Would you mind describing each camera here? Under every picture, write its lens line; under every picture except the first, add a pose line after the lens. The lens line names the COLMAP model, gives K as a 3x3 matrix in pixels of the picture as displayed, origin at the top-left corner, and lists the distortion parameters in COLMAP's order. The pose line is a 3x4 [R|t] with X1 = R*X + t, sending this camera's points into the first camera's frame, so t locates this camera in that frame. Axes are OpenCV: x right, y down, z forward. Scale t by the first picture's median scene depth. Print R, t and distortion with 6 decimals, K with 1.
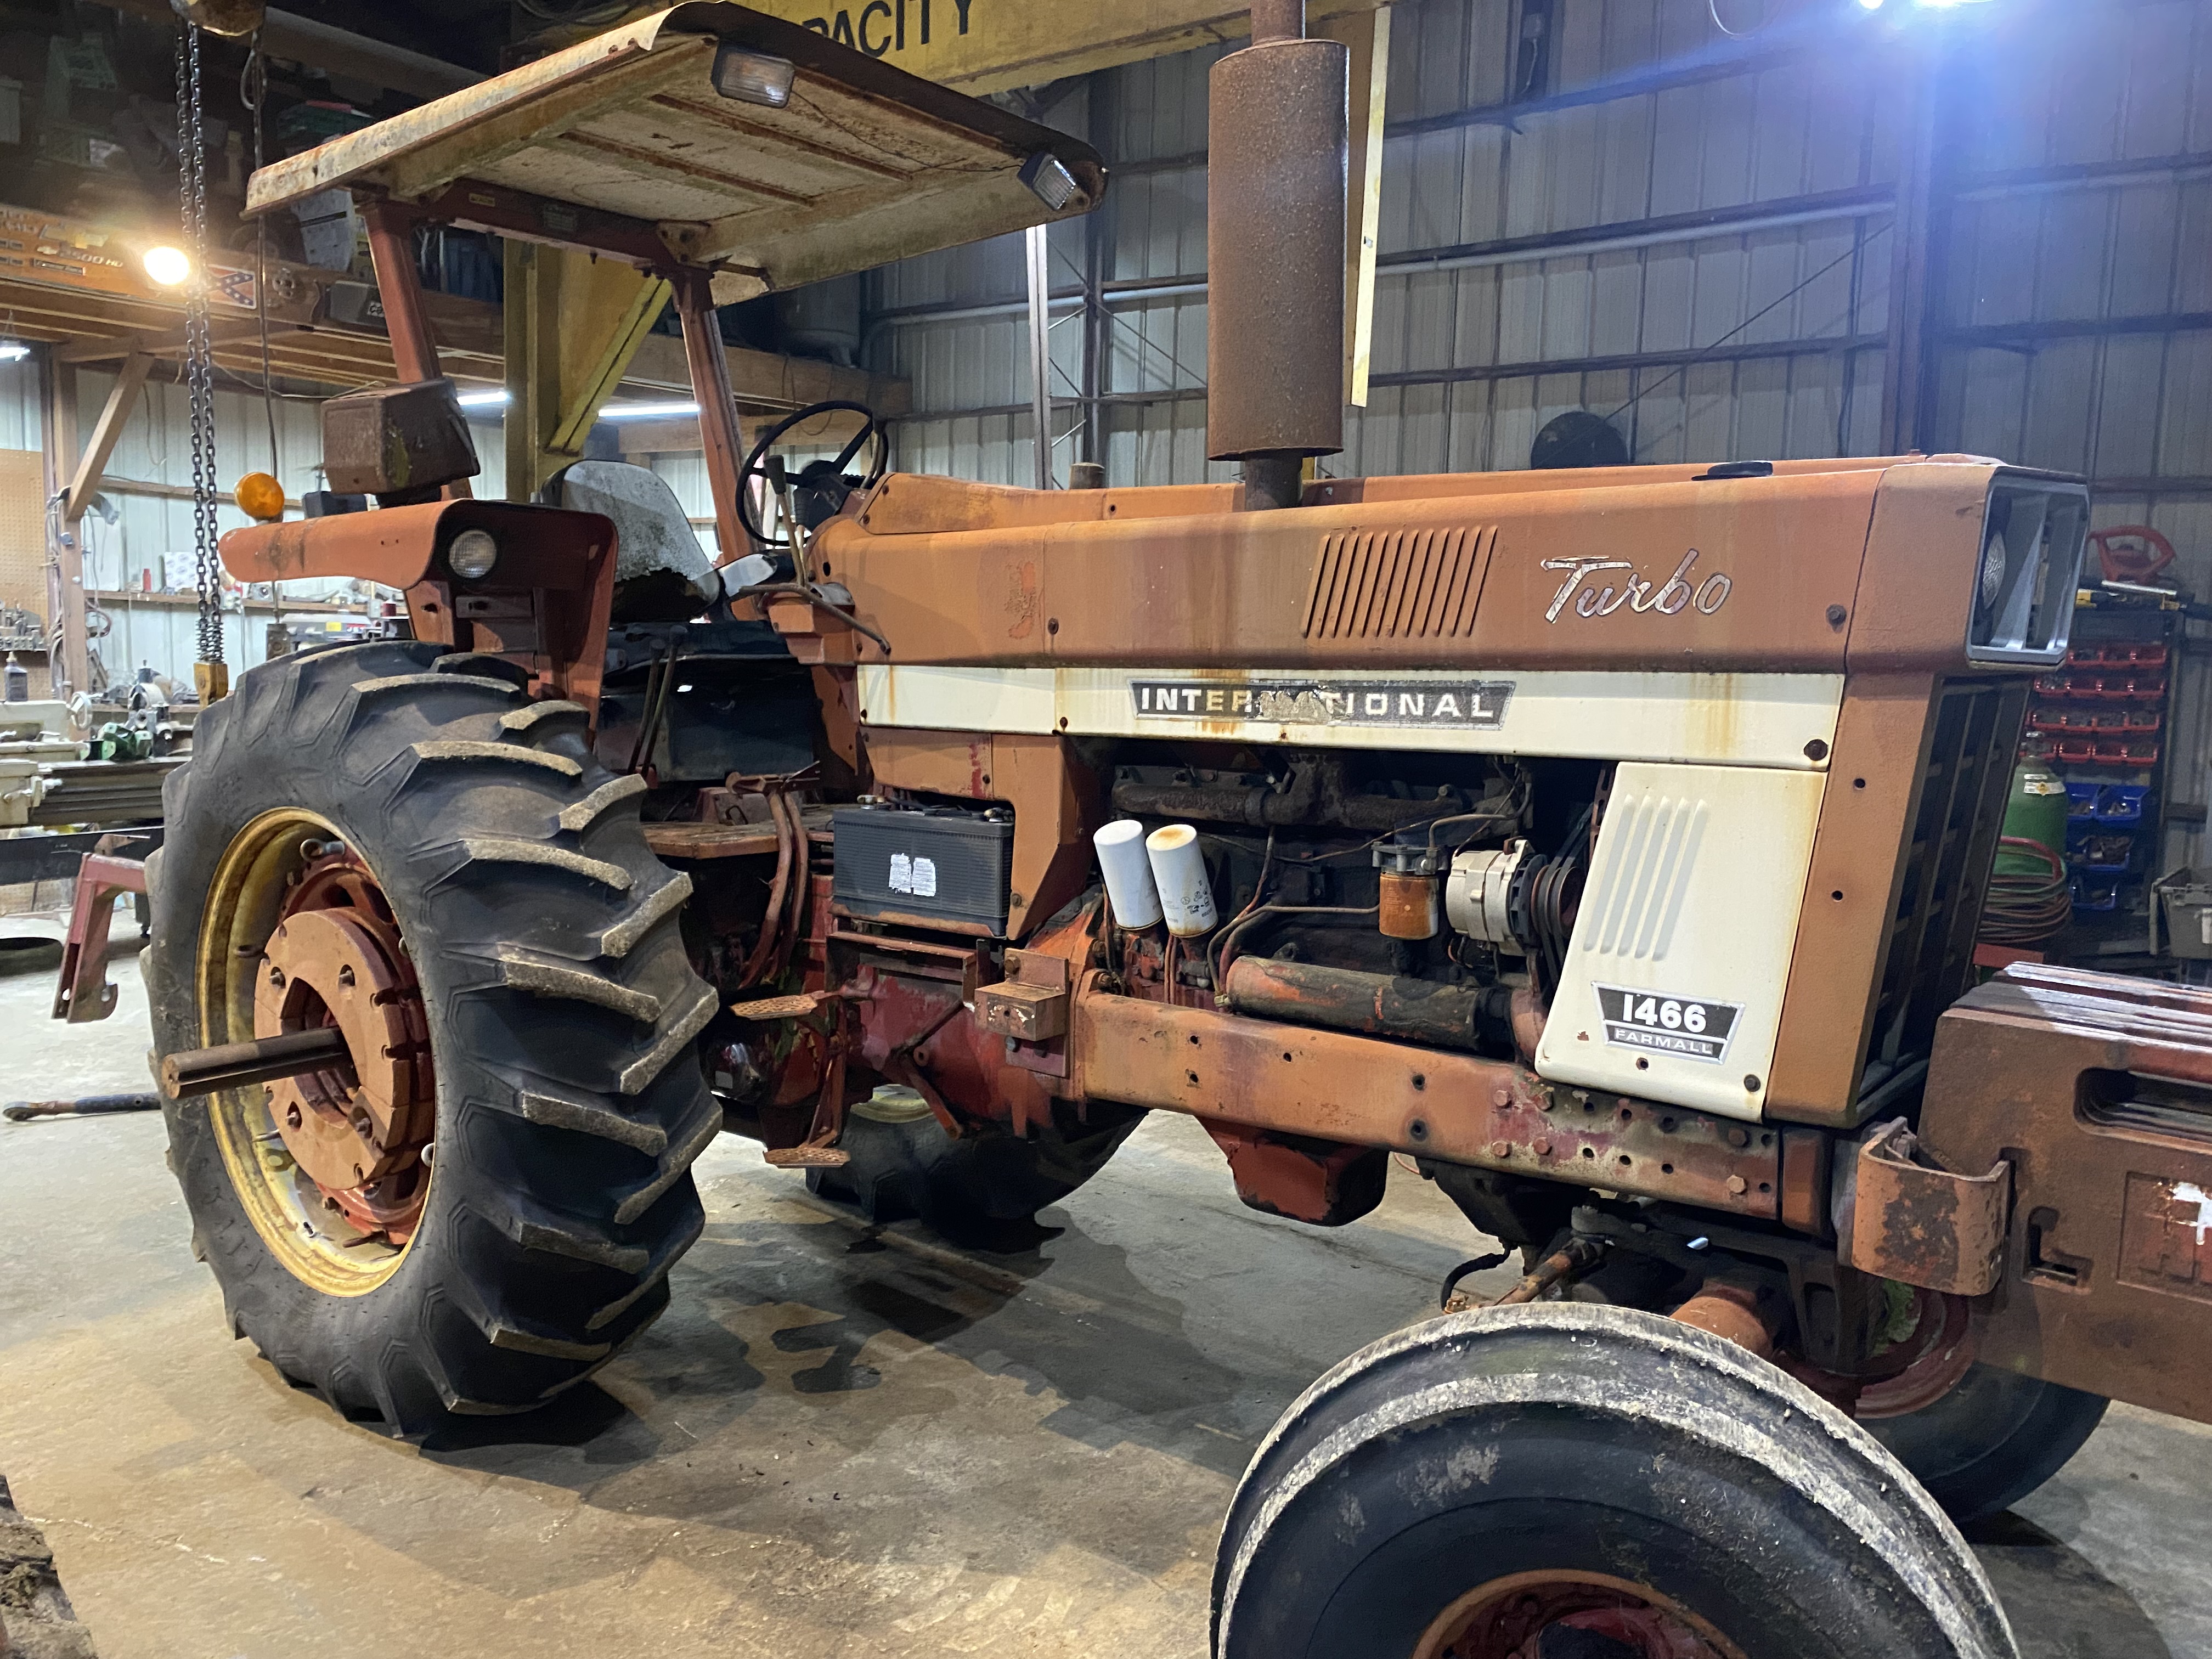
lens RADIAL K [[1853.5, 0, 1106.0], [0, 1853.5, 829.5], [0, 0, 1]] dist [0.092099, -0.069975]
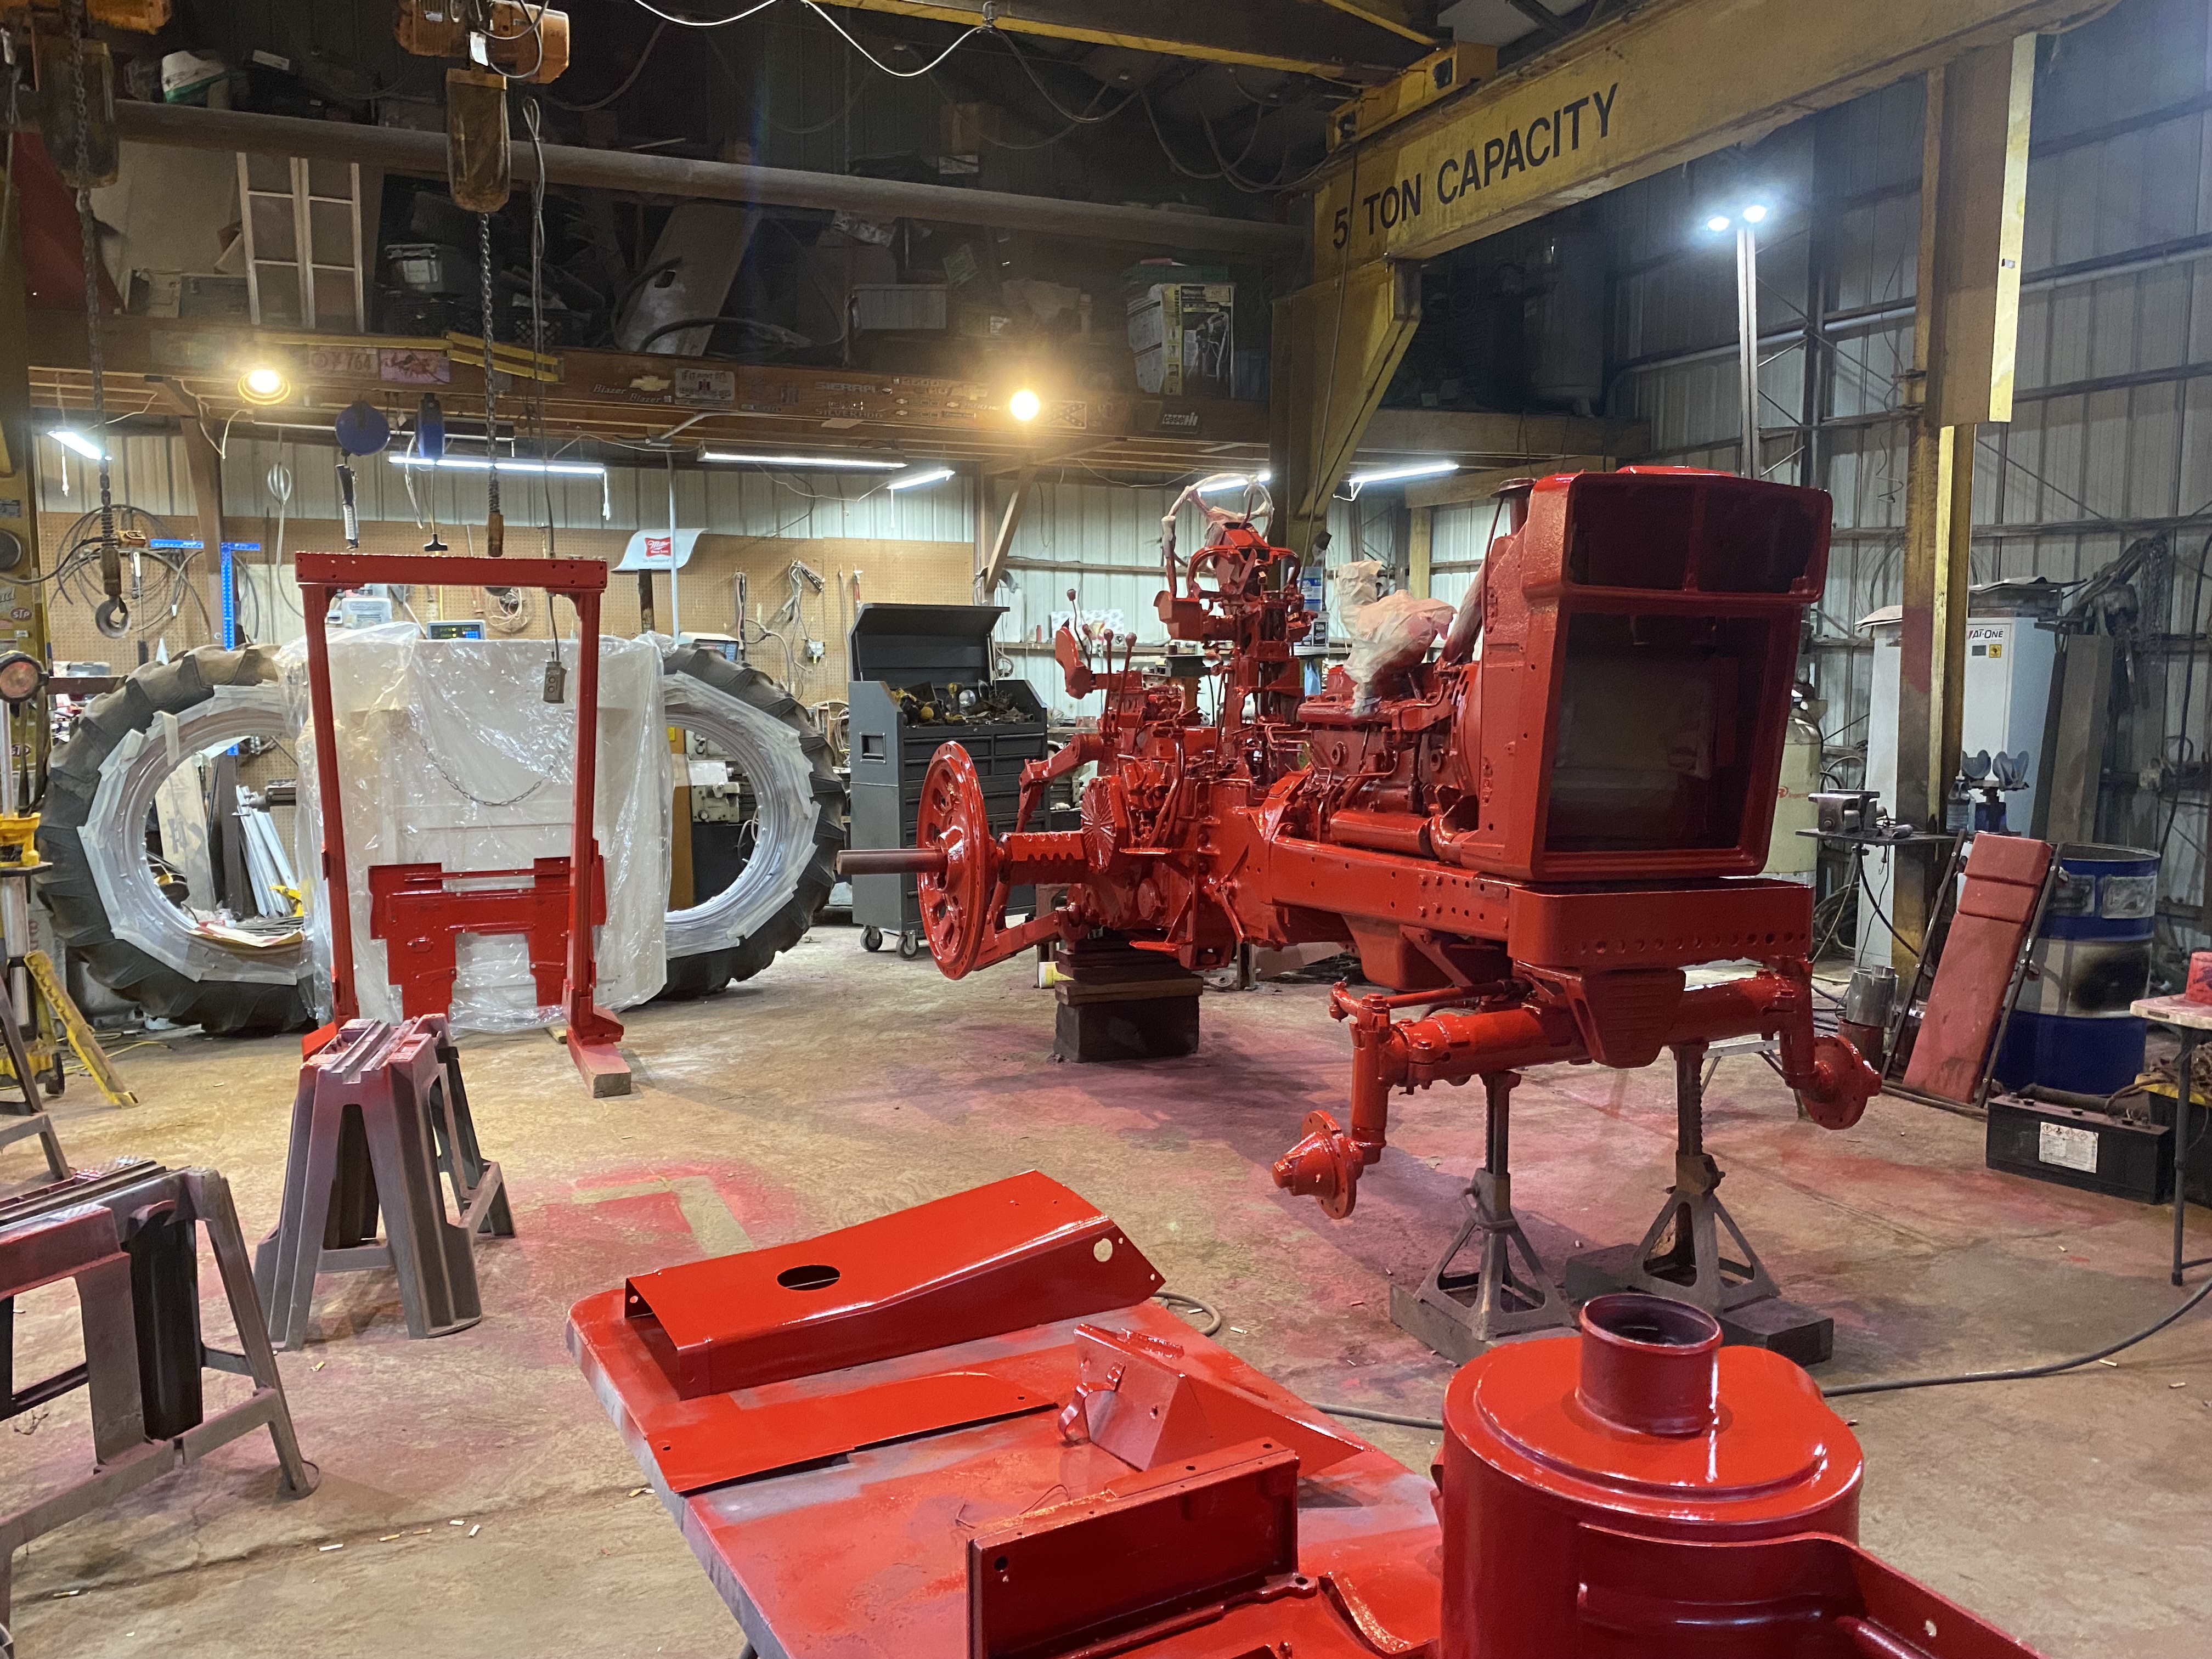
lens RADIAL K [[1853.5, 0, 1106.0], [0, 1853.5, 829.5], [0, 0, 1]] dist [0.092099, -0.069975]
pose [[0.871417, 0.021584, -0.490069, 0.182034], [-0.028459, 0.999573, -0.006580, 0.013516], [0.489717, 0.019680, 0.871659, -0.114121]]
